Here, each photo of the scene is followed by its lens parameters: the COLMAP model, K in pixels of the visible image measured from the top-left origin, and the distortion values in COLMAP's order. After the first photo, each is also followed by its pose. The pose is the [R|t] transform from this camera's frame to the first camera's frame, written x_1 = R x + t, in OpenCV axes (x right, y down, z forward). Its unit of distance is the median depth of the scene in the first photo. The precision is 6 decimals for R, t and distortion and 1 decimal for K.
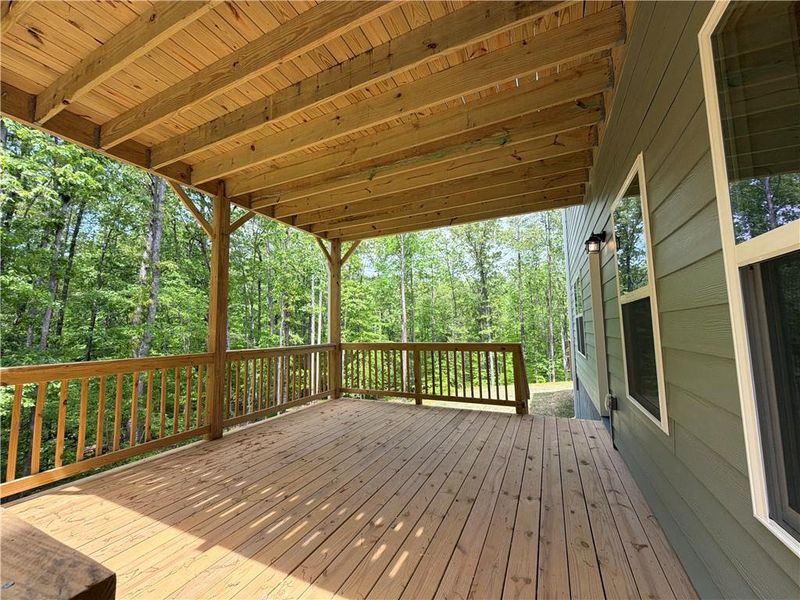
lens RADIAL K [[320.1, 0, 400.0], [0, 320.1, 300.0], [0, 0, 1]] dist [-0.009835, -0.000221]
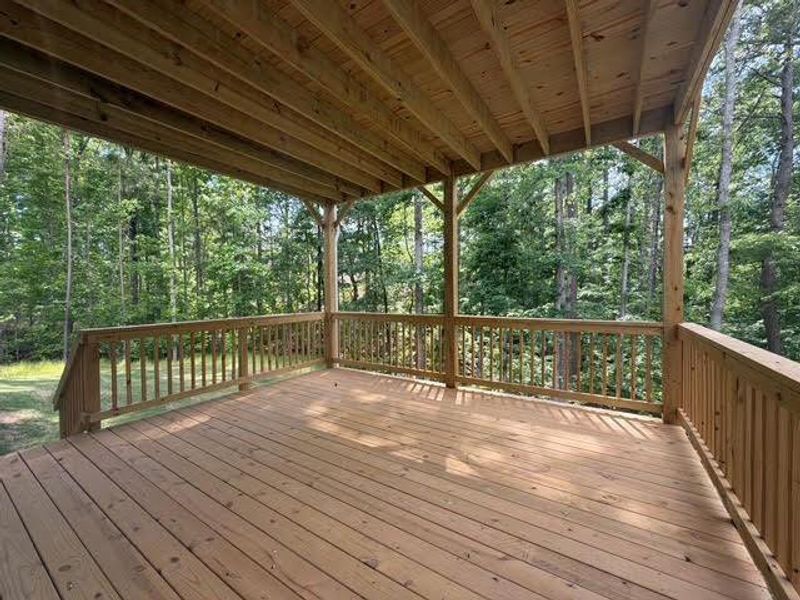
lens RADIAL K [[320.1, 0, 400.0], [0, 320.1, 300.0], [0, 0, 1]] dist [-0.009835, -0.000221]
pose [[-0.134604, 0.044556, -0.989897, 0.977809], [0.108936, 0.993599, 0.029910, 0.090709], [0.984893, -0.103810, -0.138596, 1.603452]]
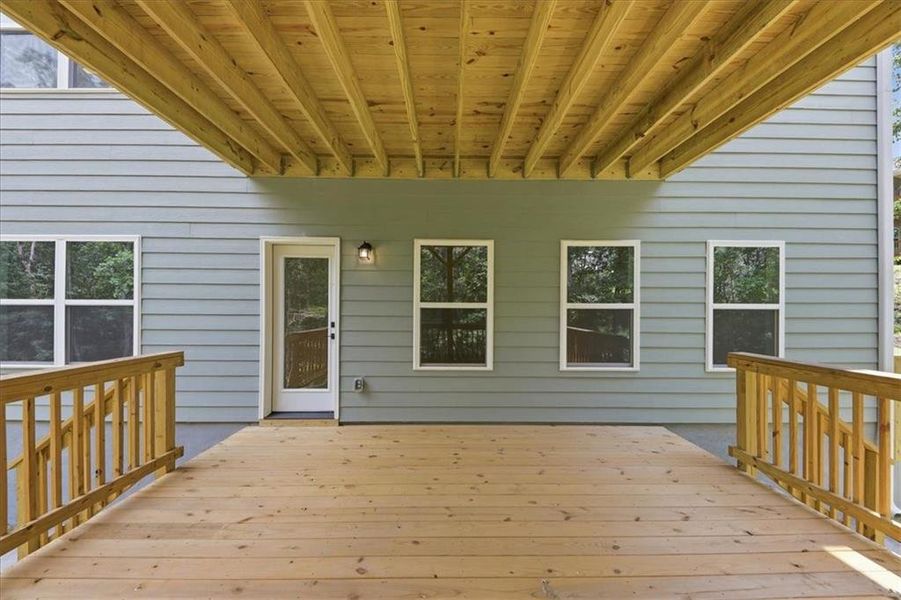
lens RADIAL K [[309.6, 0, 445.6], [0, 309.6, 304.4], [0, 0, 1]] dist [0.027697, -0.013435]
pose [[-0.434705, 0.040247, 0.899673, -0.734350], [-0.080046, 0.993320, -0.083114, 0.119385], [-0.897008, -0.108146, -0.428580, 1.616816]]
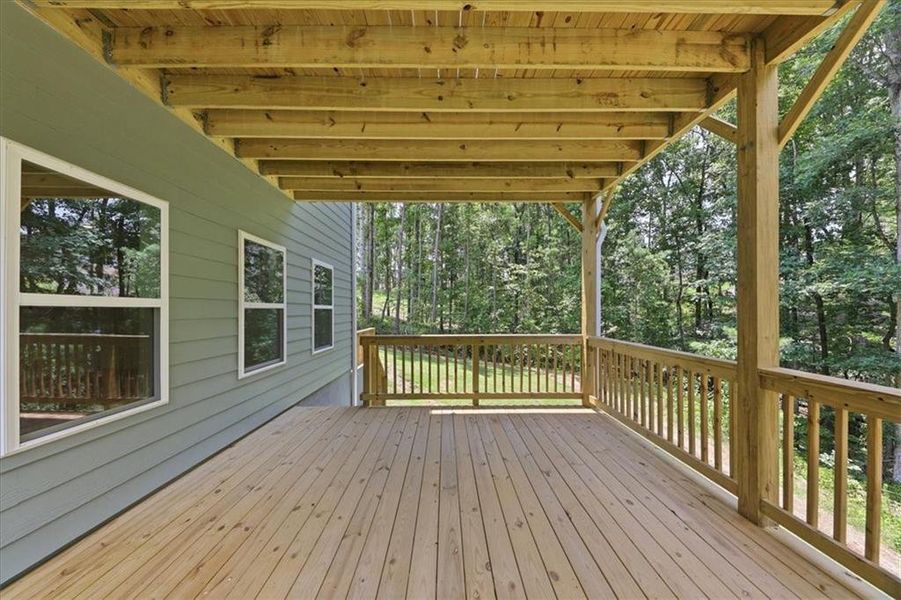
lens RADIAL K [[306.3, 0, 448.3], [0, 306.3, 311.4], [0, 0, 1]] dist [0.014069, -0.006262]
pose [[-0.898568, 0.025217, -0.438108, 0.200544], [0.063088, 0.995400, -0.072099, 0.131471], [0.434275, -0.092425, -0.896026, 2.033410]]
